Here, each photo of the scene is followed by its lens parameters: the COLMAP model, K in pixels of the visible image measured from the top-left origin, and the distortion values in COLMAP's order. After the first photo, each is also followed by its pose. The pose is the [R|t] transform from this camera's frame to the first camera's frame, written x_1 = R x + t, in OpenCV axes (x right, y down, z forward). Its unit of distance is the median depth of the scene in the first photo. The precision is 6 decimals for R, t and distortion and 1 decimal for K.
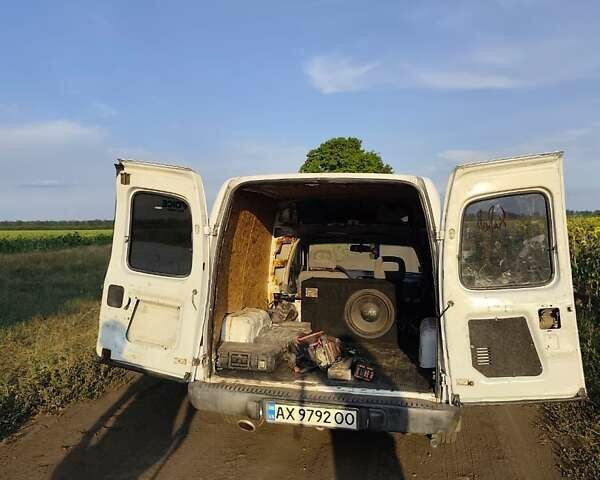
lens RADIAL K [[495.6, 0, 300.0], [0, 495.6, 240.0], [0, 0, 1]] dist [0.002335, 0.001642]
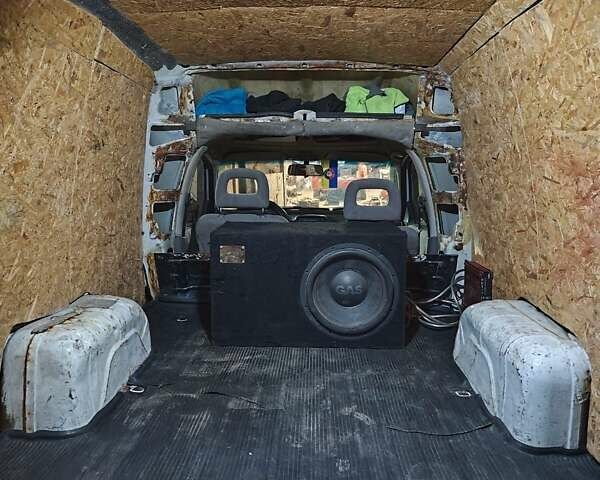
lens RADIAL K [[495.6, 0, 300.0], [0, 495.6, 240.0], [0, 0, 1]] dist [0.002335, 0.001642]
pose [[0.978342, -0.035907, 0.203855, -0.009576], [0.011072, 0.992507, 0.121682, 0.034366], [-0.206697, -0.116790, 0.971409, 0.521724]]
